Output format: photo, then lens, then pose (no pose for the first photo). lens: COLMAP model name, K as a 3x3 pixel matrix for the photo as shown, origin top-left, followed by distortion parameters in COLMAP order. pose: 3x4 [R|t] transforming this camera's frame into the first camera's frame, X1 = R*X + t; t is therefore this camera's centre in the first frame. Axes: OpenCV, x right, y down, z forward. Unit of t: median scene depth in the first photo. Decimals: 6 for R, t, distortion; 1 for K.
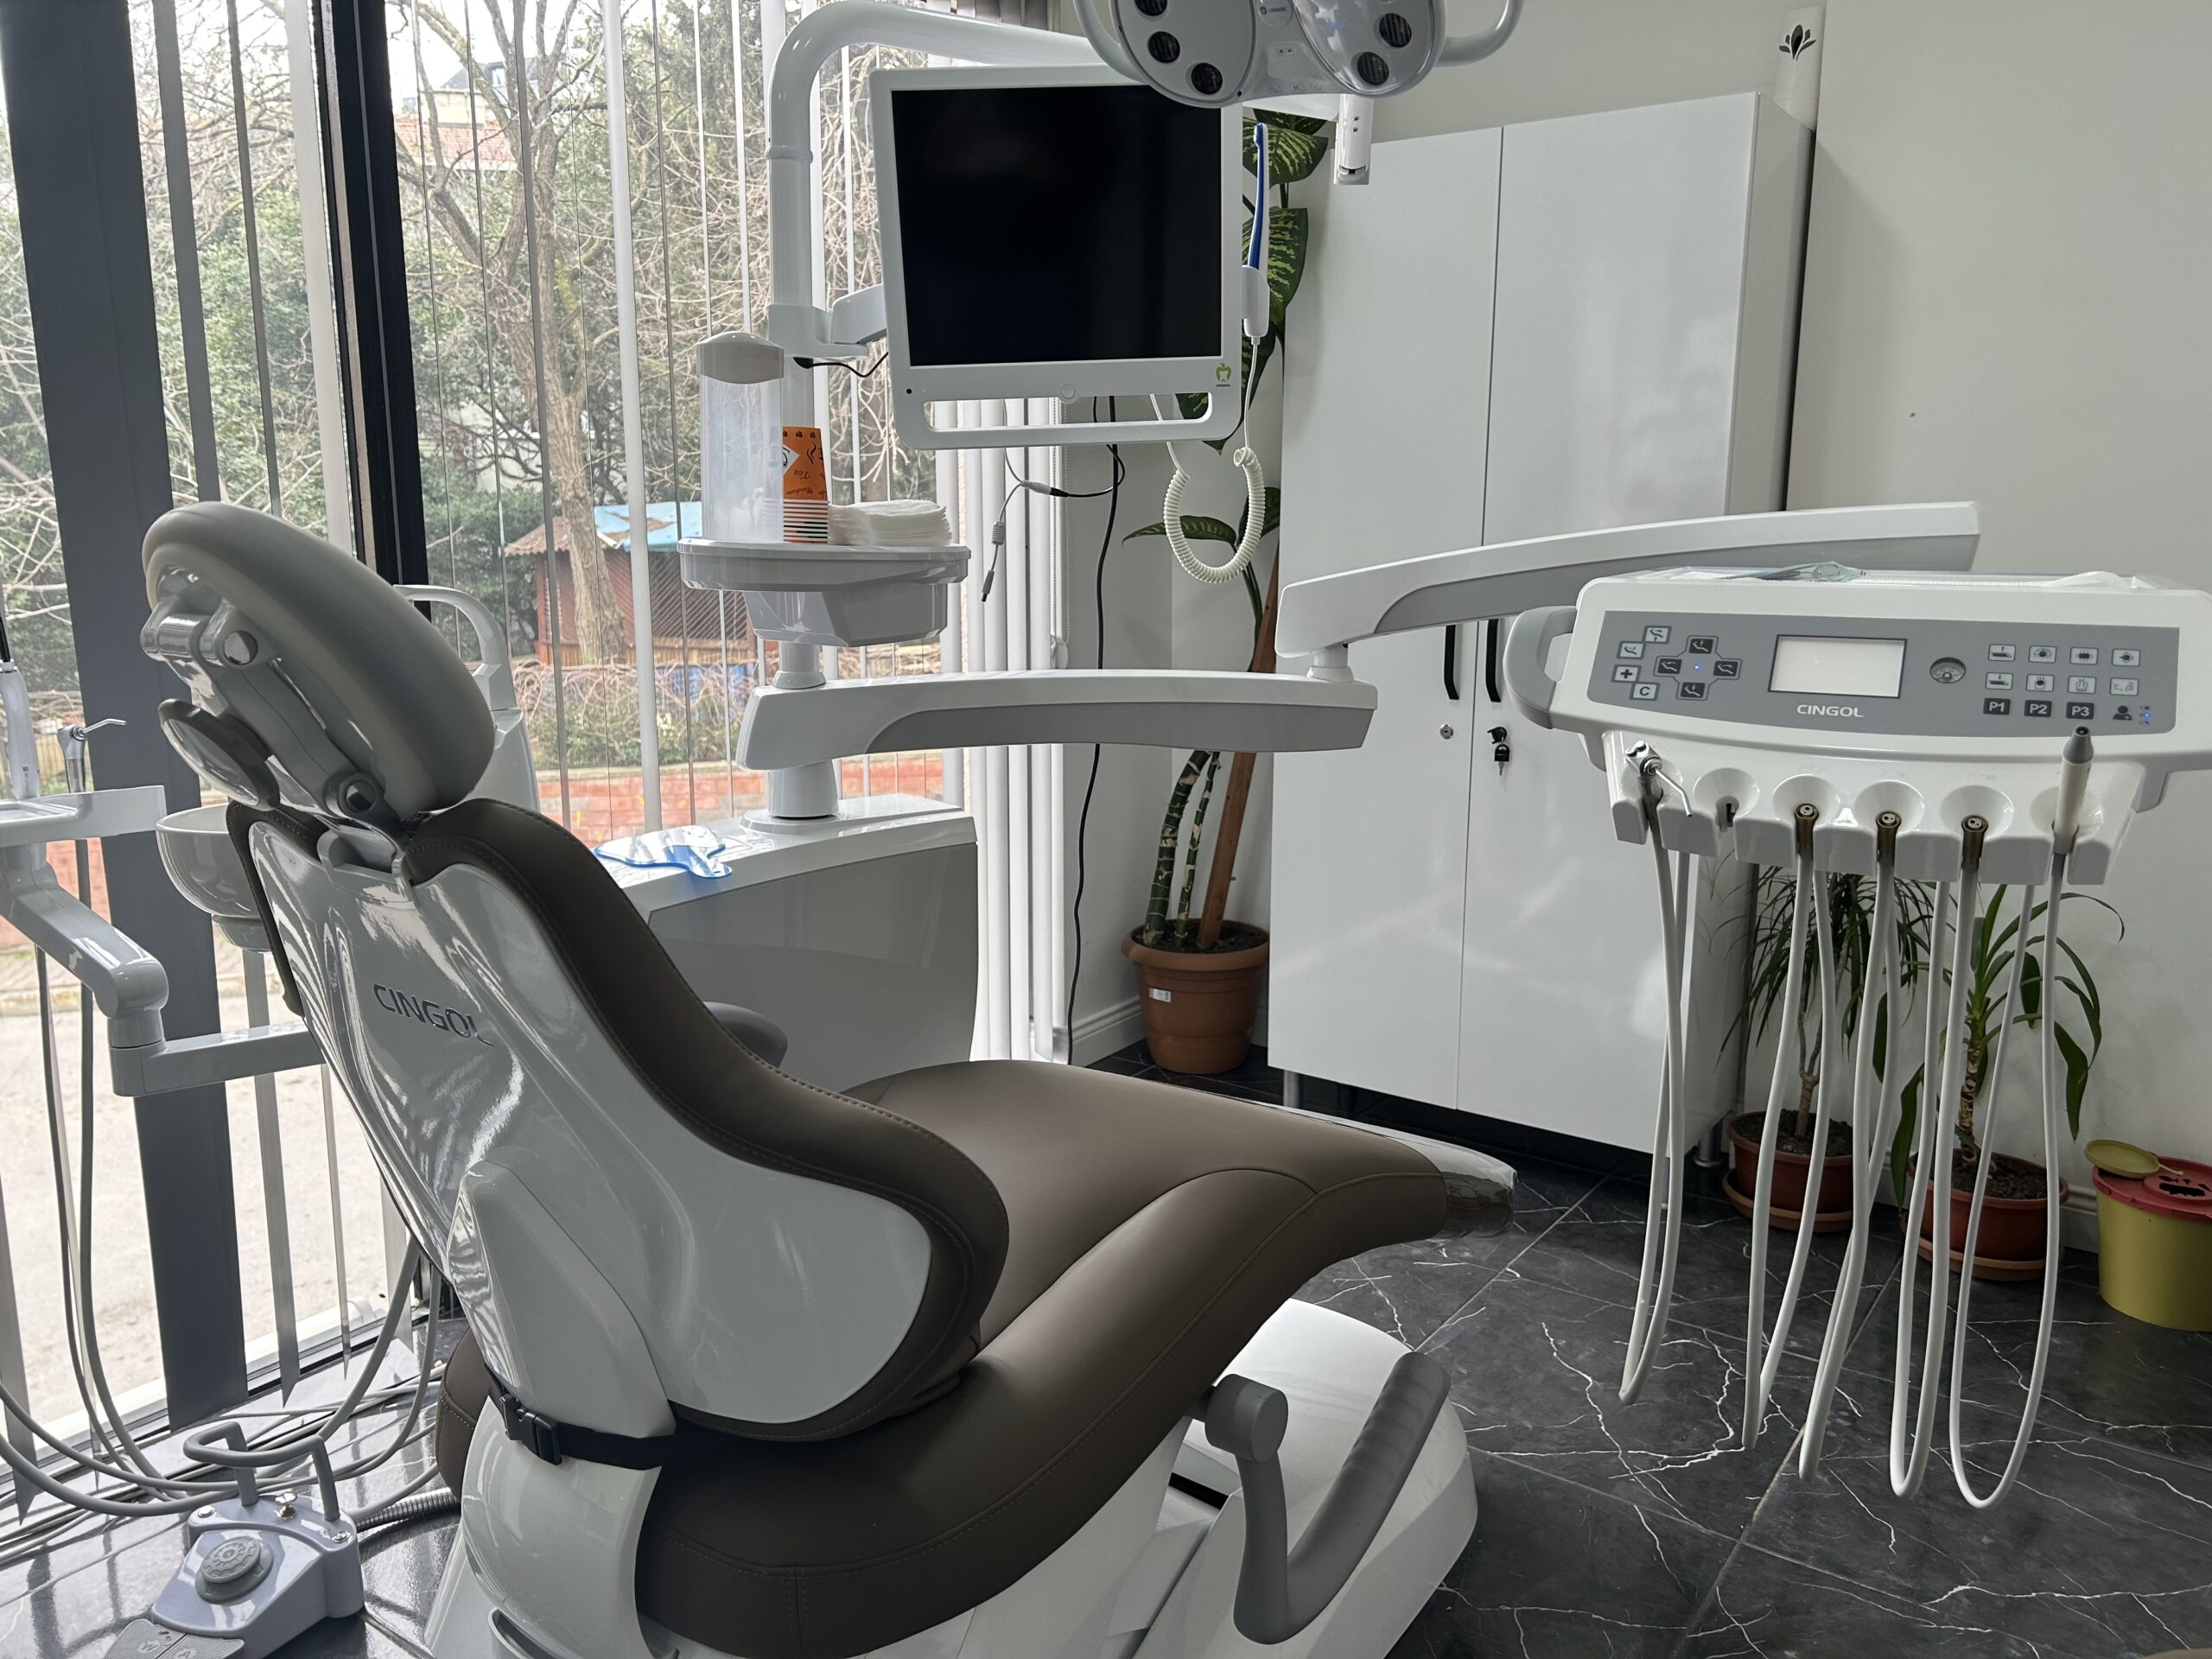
lens RADIAL K [[1669.6, 0, 1122.3], [0, 1669.6, 817.7], [0, 0, 1]] dist [0.048176, -0.051715]
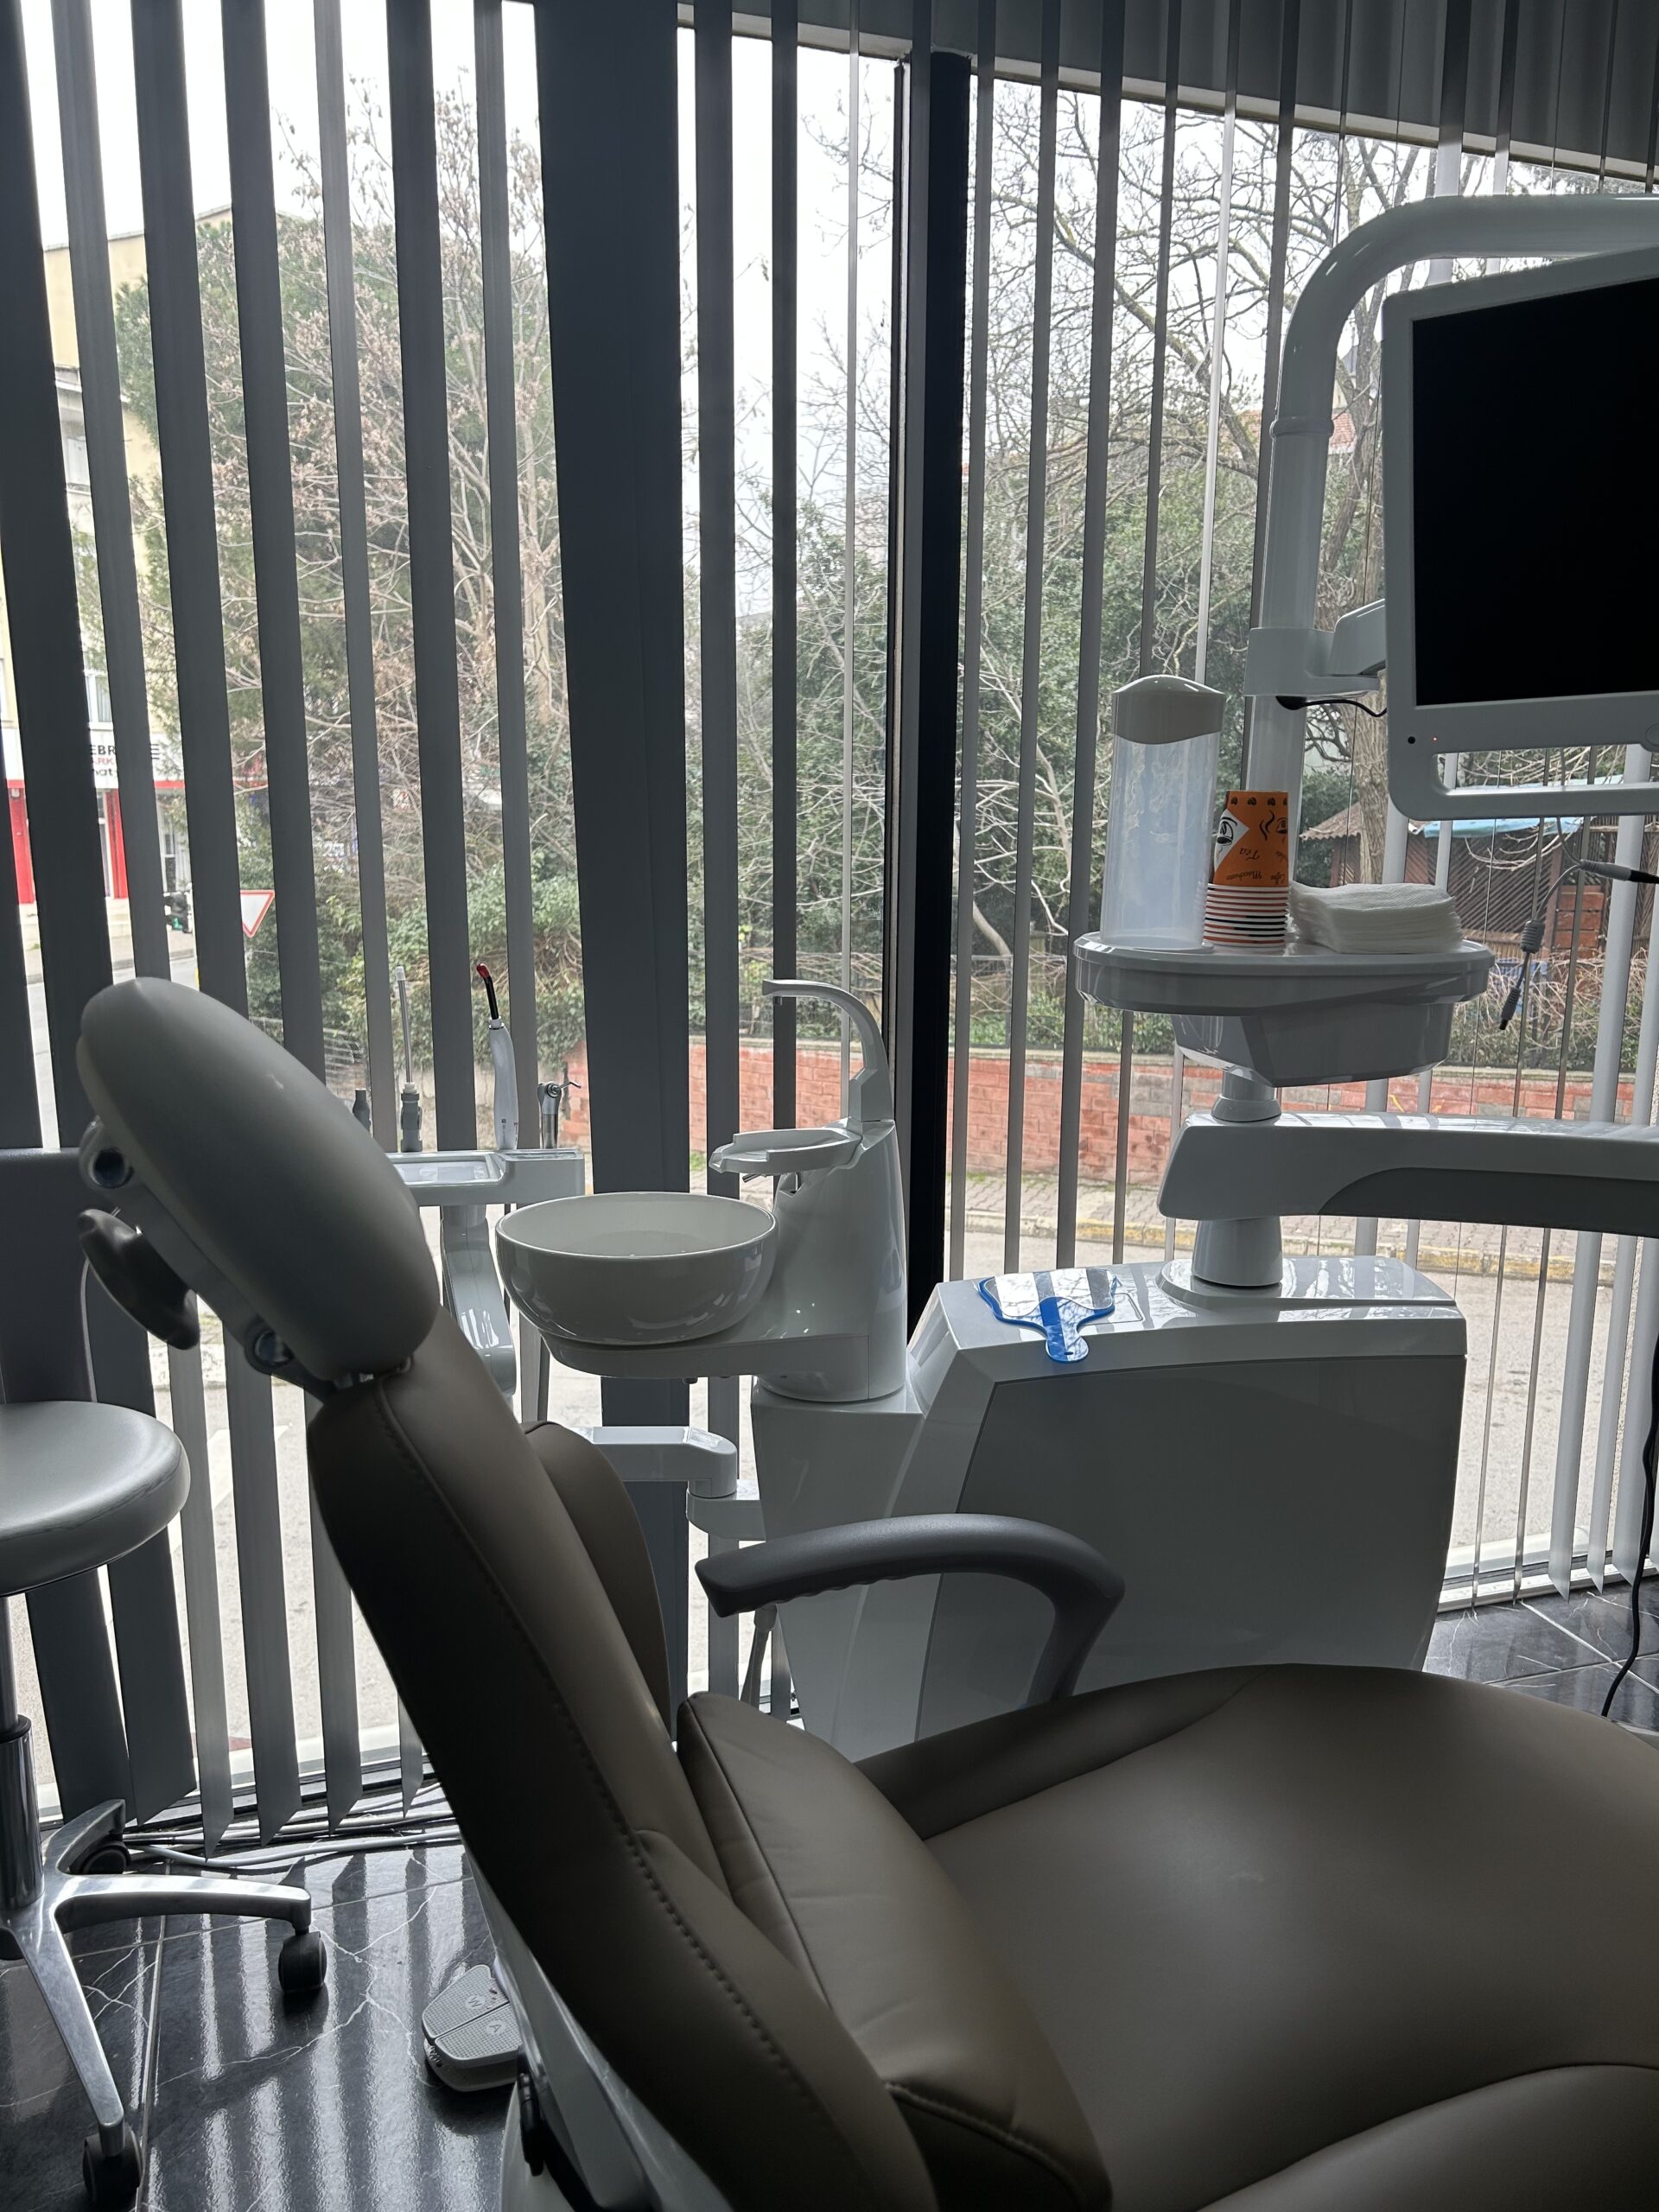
lens RADIAL K [[1669.6, 0, 828.1], [0, 1669.6, 1116.3], [0, 0, 1]] dist [0.048176, -0.051715]
pose [[0.804115, 0.117792, -0.582688, 0.107298], [-0.110533, 0.992706, 0.048142, -0.096700], [0.584108, 0.025695, 0.811269, 0.258509]]
